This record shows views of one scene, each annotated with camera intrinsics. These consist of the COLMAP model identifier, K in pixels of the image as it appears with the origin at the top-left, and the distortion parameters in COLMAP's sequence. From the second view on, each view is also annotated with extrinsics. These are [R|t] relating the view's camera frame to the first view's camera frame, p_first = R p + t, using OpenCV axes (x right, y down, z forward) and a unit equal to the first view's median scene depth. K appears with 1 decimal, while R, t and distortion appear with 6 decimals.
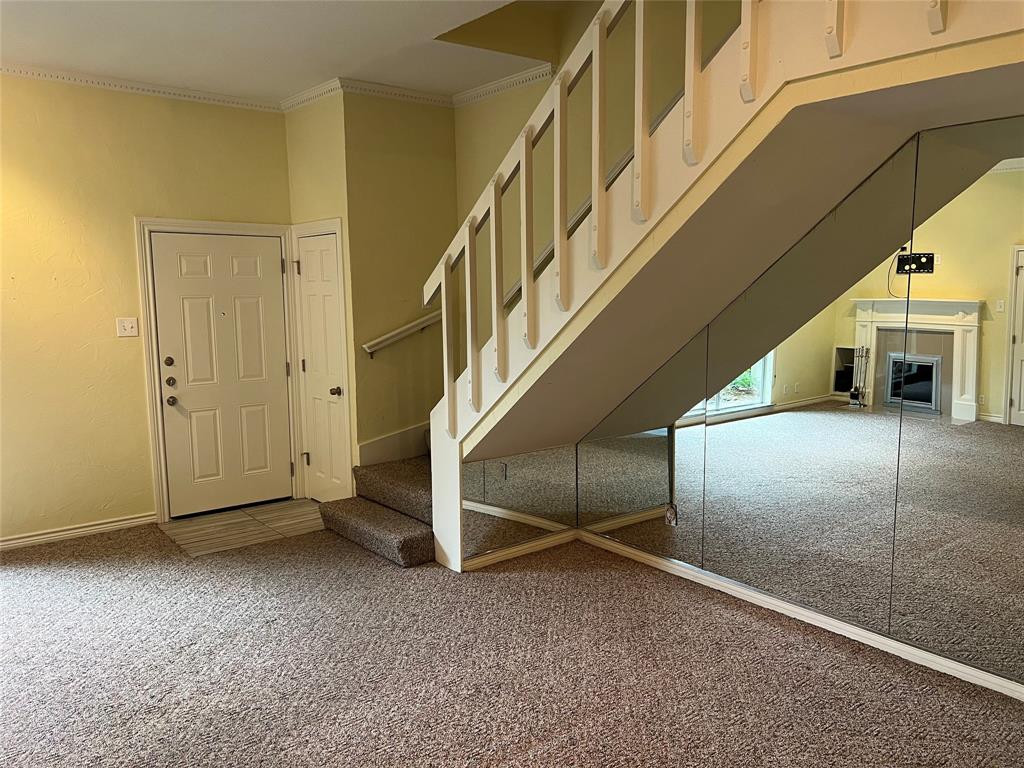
lens RADIAL K [[765.8, 0, 511.8], [0, 765.8, 381.2], [0, 0, 1]] dist [0.059836, -0.076903]
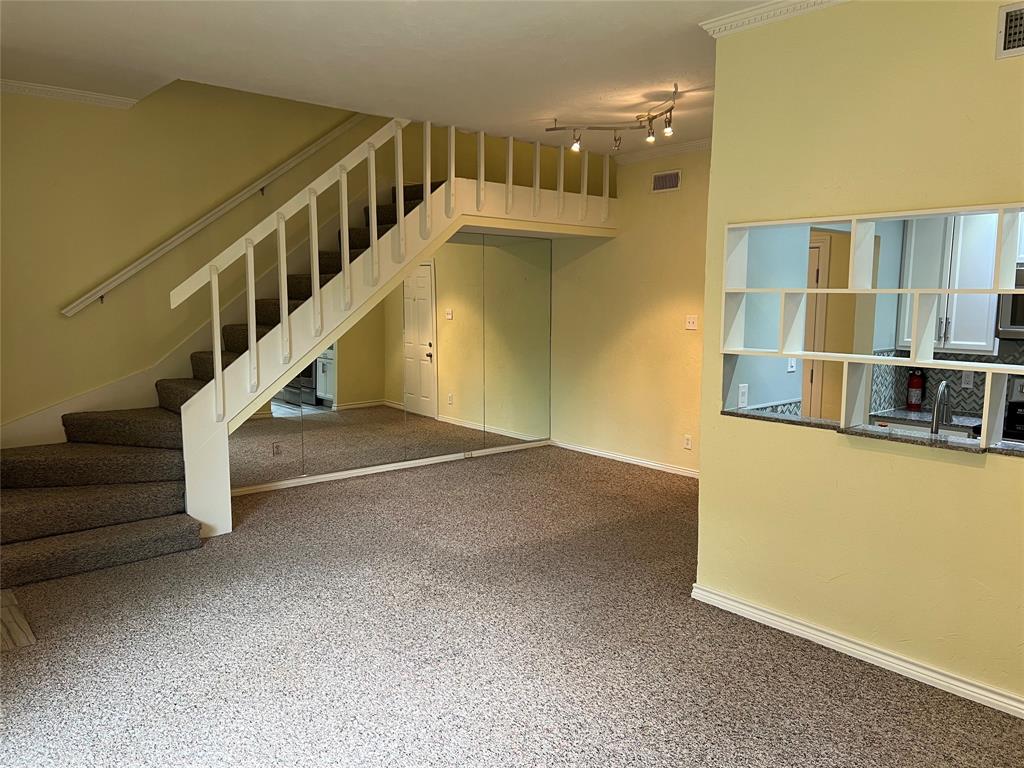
lens RADIAL K [[765.8, 0, 513.9], [0, 765.8, 377.2], [0, 0, 1]] dist [0.059836, -0.076903]
pose [[-0.030550, -0.097527, 0.994764, -1.300210], [0.113505, 0.988452, 0.100394, -0.063072], [-0.993068, 0.115977, -0.019127, 0.575243]]
